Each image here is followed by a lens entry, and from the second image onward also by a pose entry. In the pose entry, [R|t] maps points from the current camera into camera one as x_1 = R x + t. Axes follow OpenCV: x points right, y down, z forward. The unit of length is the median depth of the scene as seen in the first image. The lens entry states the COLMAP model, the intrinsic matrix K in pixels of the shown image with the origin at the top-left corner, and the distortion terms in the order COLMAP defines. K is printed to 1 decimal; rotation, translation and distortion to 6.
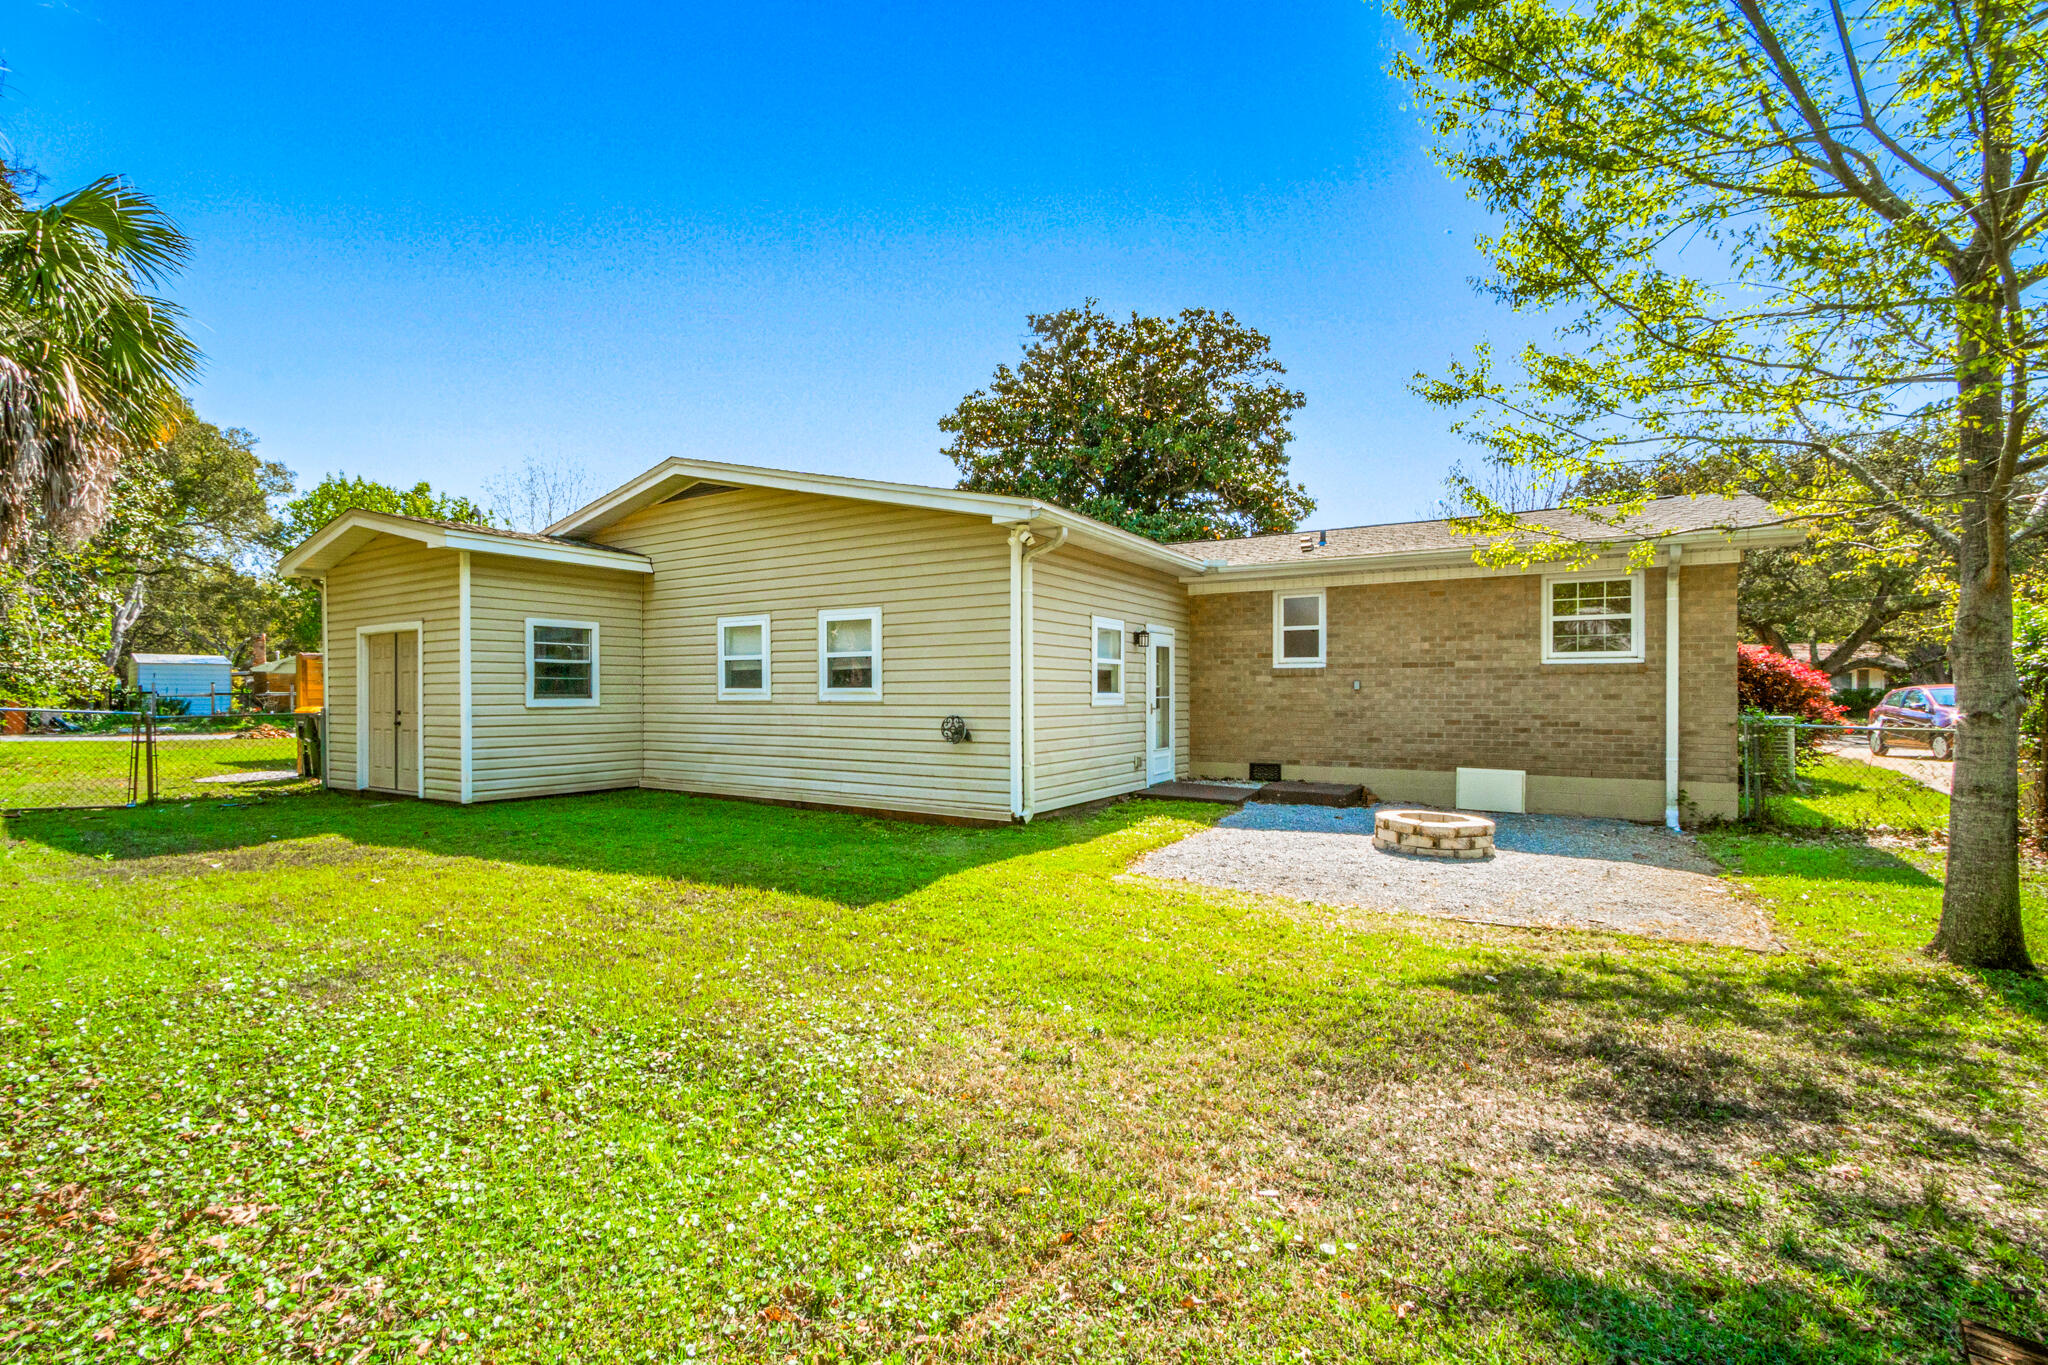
lens RADIAL K [[864.1, 0, 1017.2], [0, 864.1, 708.2], [0, 0, 1]] dist [-0.002404, -0.000110]
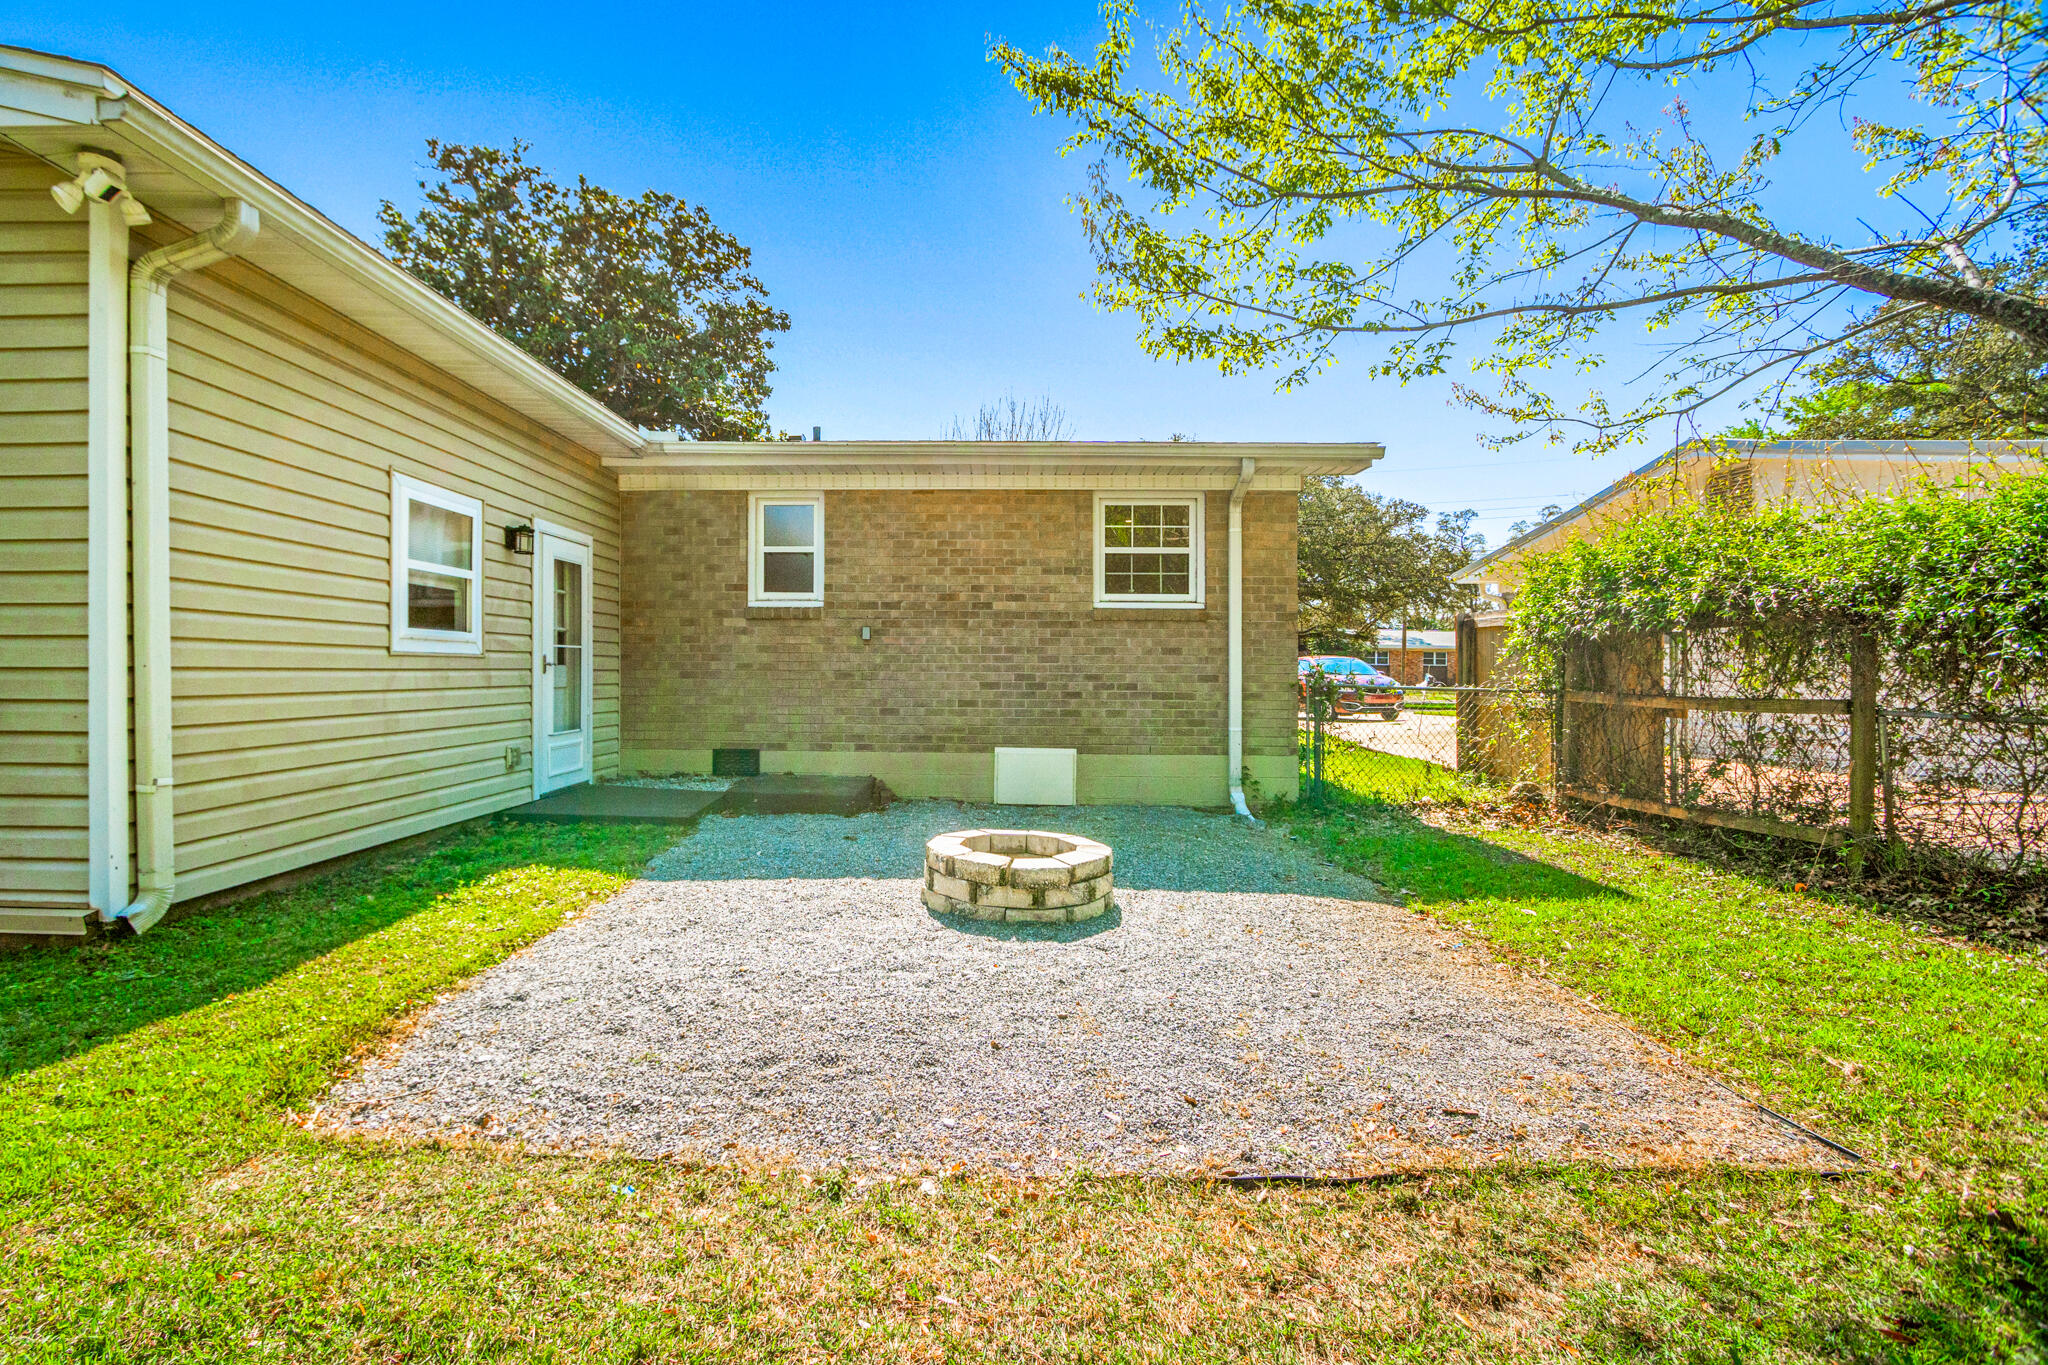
lens RADIAL K [[925.1, 0, 962.3], [0, 925.1, 659.2], [0, 0, 1]] dist [-0.028917, 0.008433]
pose [[0.871926, 0.010945, 0.489515, 0.105792], [0.000817, 0.999716, -0.023808, 0.013341], [-0.489636, 0.021158, 0.871670, 0.344114]]
